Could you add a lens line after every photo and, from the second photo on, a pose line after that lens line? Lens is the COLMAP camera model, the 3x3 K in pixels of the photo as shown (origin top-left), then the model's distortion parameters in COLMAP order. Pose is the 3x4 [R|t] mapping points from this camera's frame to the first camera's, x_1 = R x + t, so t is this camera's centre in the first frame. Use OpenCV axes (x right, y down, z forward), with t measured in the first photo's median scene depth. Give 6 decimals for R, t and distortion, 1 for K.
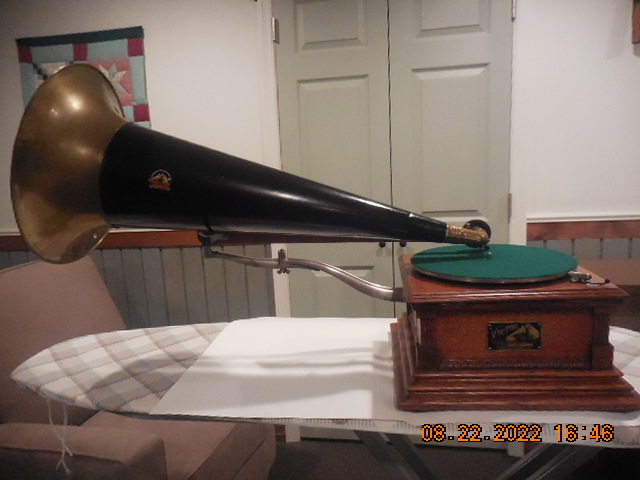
lens RADIAL K [[474.0, 0, 317.6], [0, 474.0, 249.1], [0, 0, 1]] dist [-0.026118, 0.005231]
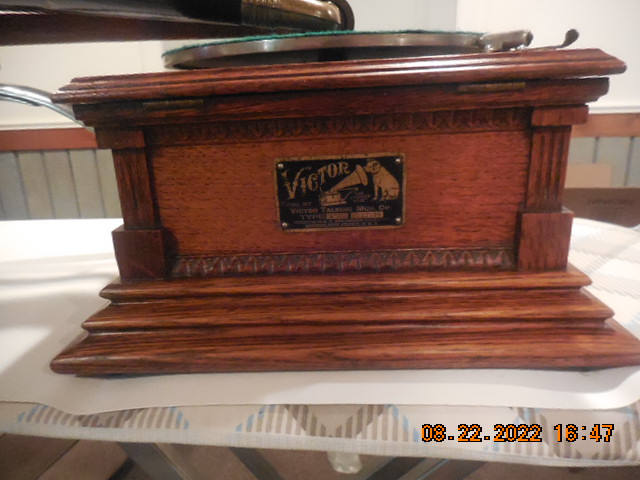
lens RADIAL K [[503.9, 0, 320.1], [0, 503.9, 257.5], [0, 0, 1]] dist [0.005247, 0.004597]
pose [[0.994655, -0.007760, 0.102957, 0.357229], [-0.008239, 0.988026, 0.154065, 0.173796], [-0.102920, -0.154090, 0.982682, 0.570412]]
